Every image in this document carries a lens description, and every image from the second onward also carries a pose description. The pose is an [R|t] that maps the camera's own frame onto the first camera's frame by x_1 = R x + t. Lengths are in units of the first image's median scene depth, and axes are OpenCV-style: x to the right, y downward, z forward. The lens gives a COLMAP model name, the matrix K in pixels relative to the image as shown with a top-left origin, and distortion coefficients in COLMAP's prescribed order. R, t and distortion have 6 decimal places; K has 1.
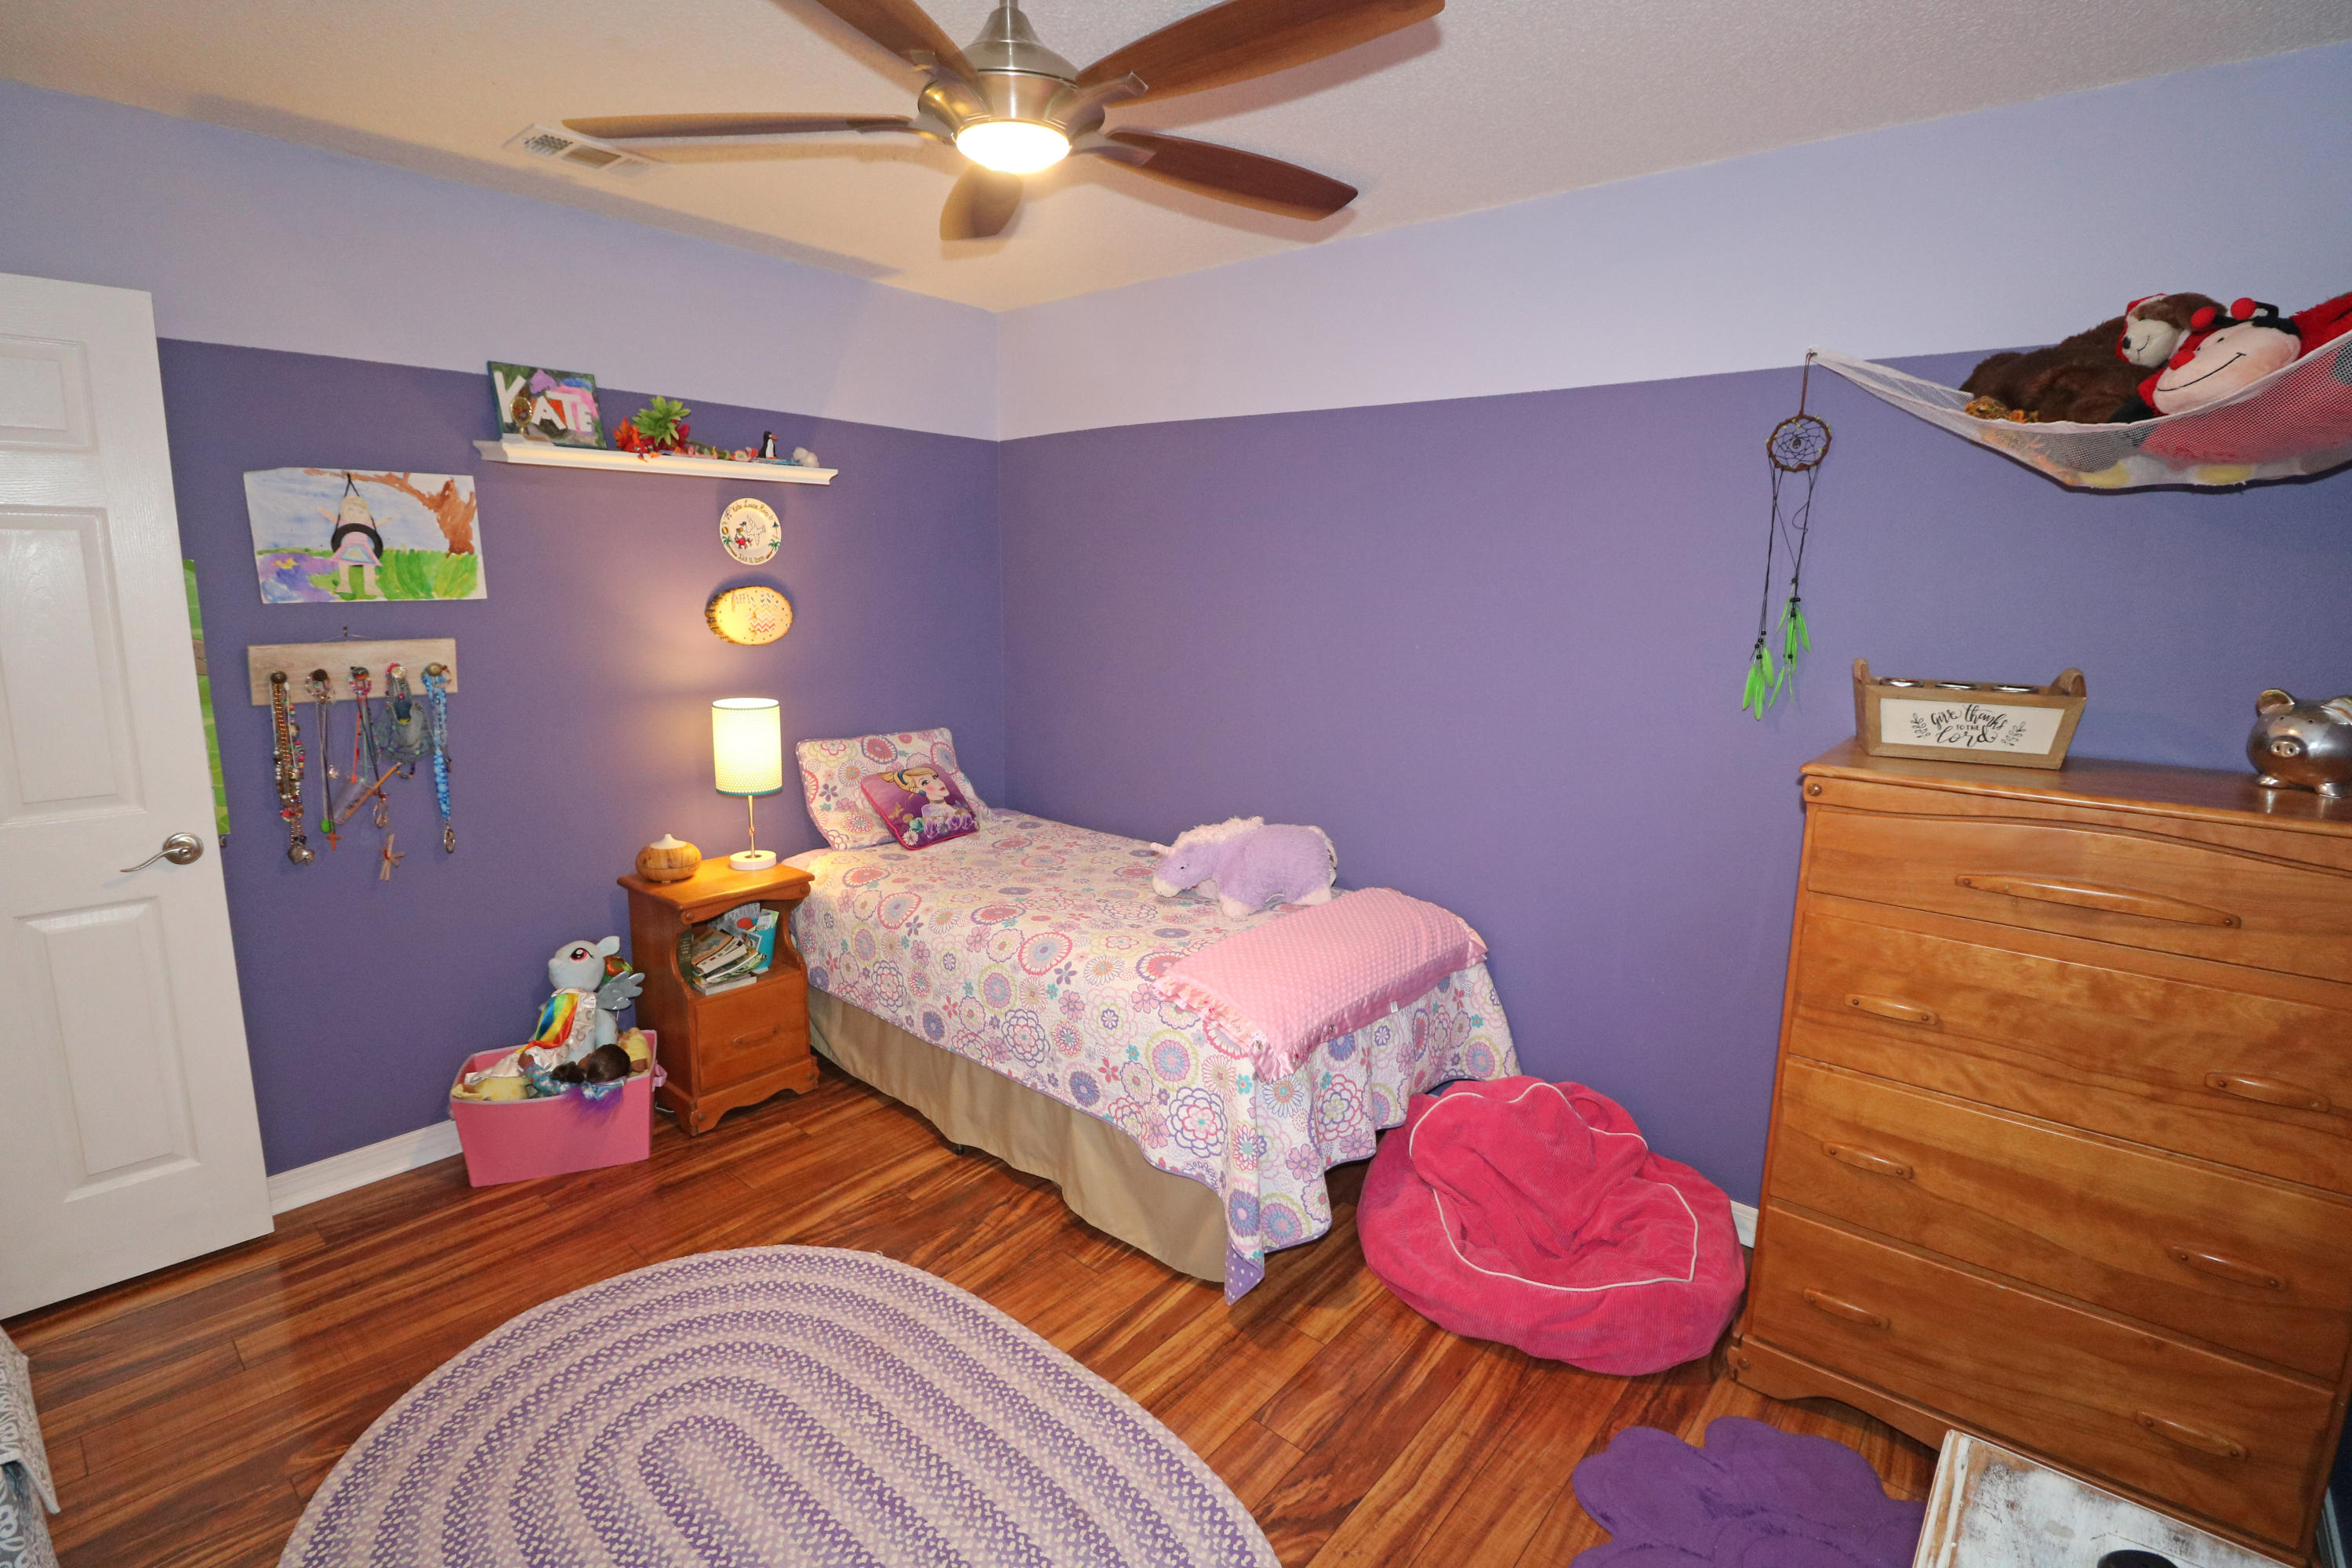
lens RADIAL K [[1117.6, 0, 1184.1], [0, 1117.6, 764.6], [0, 0, 1]] dist [-0.001231, -0.012901]
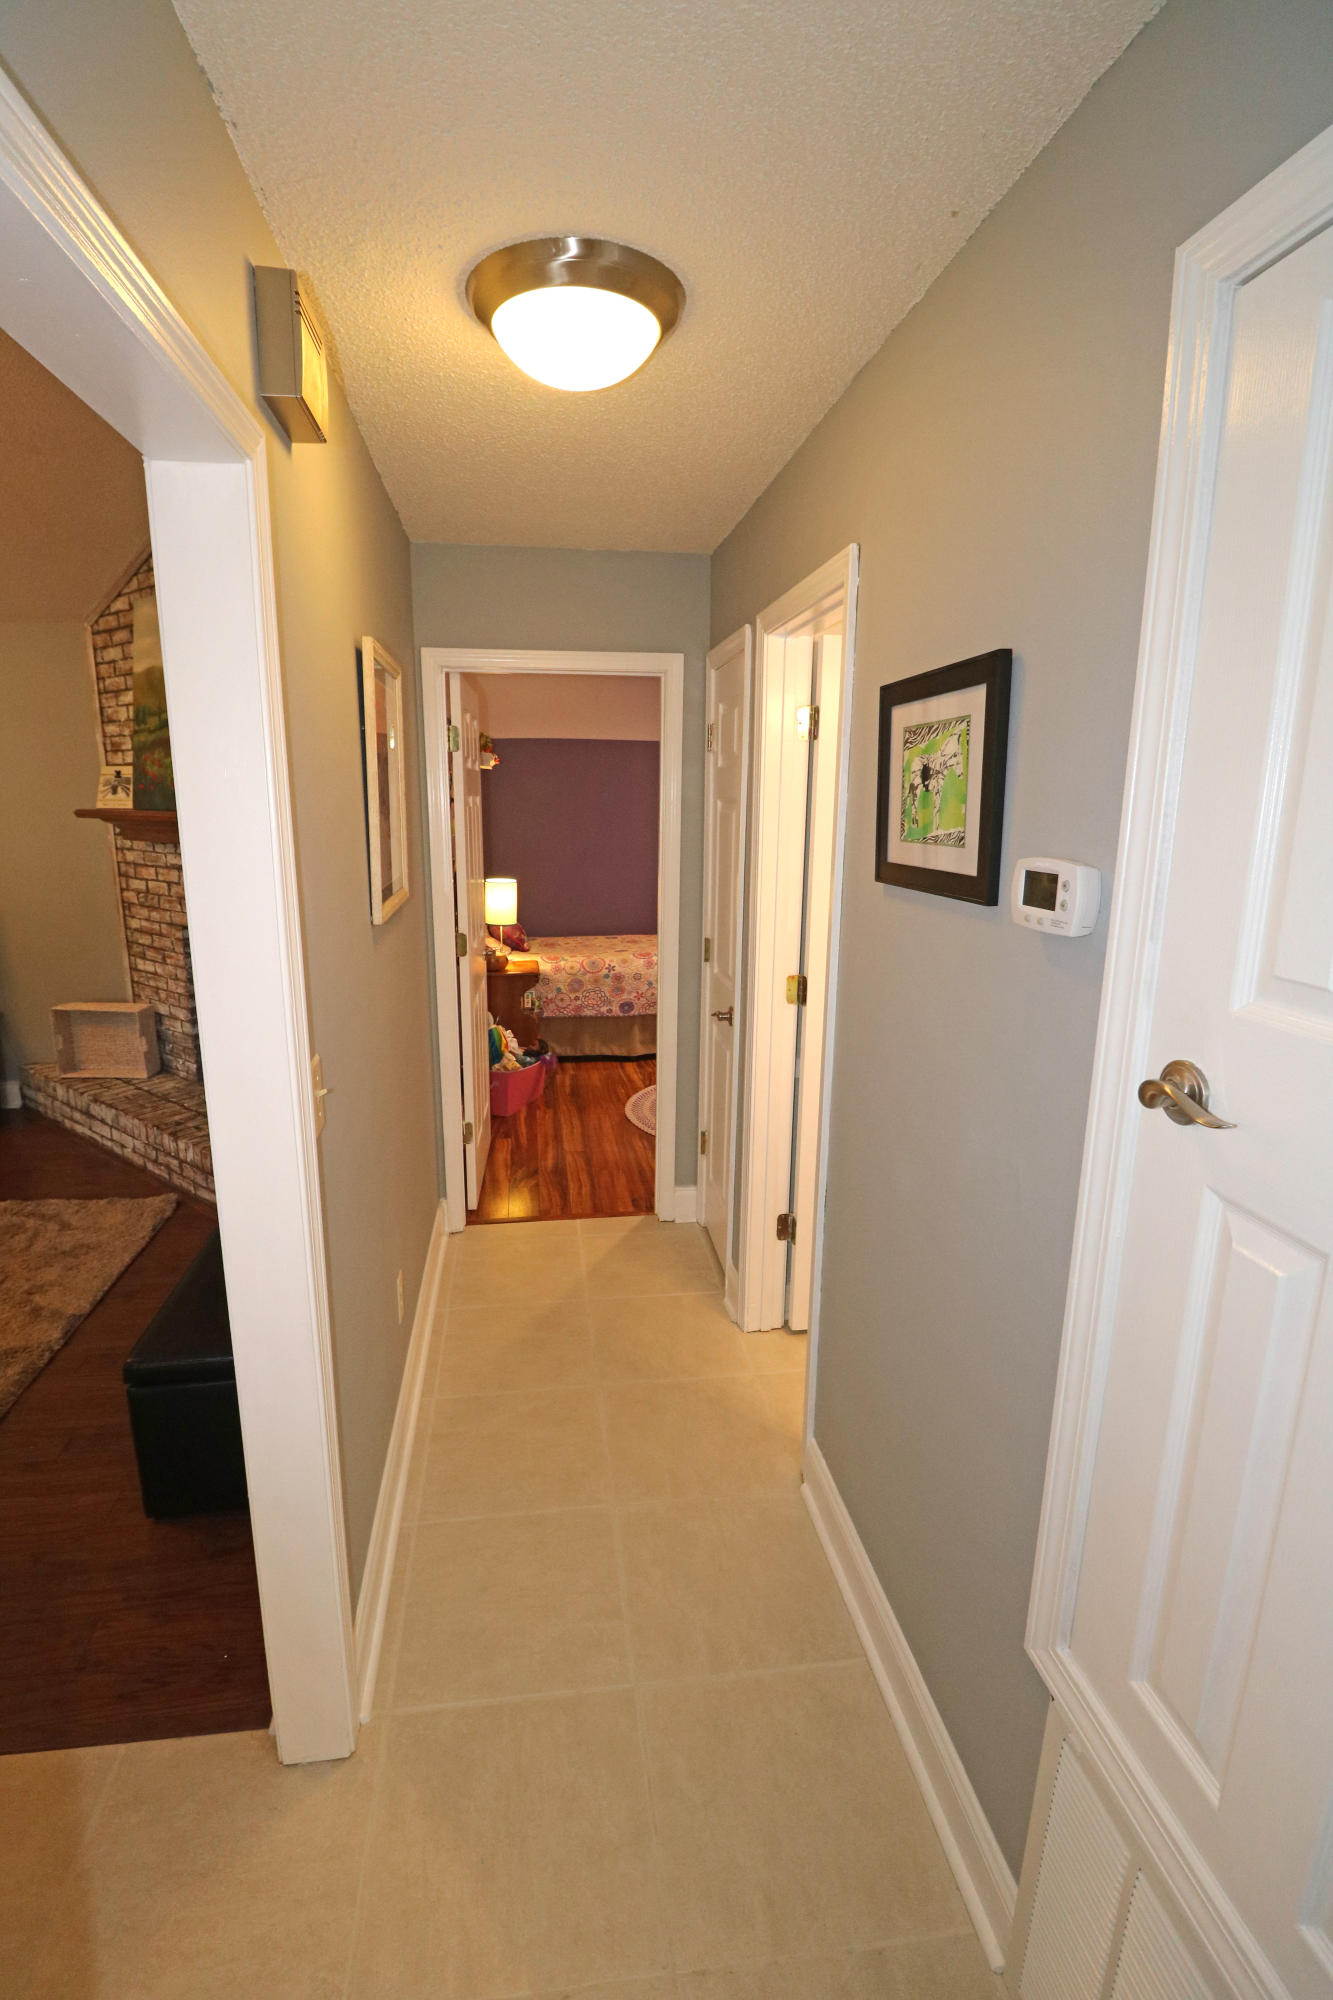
lens RADIAL K [[917.5, 0, 666.5], [0, 917.5, 1000.0], [0, 0, 1]] dist [-0.002100, -0.013127]
pose [[0.672843, -0.179157, 0.717764, -1.531777], [0.139555, 0.983551, 0.114677, 0.008746], [-0.726503, 0.023008, 0.686778, -0.379345]]
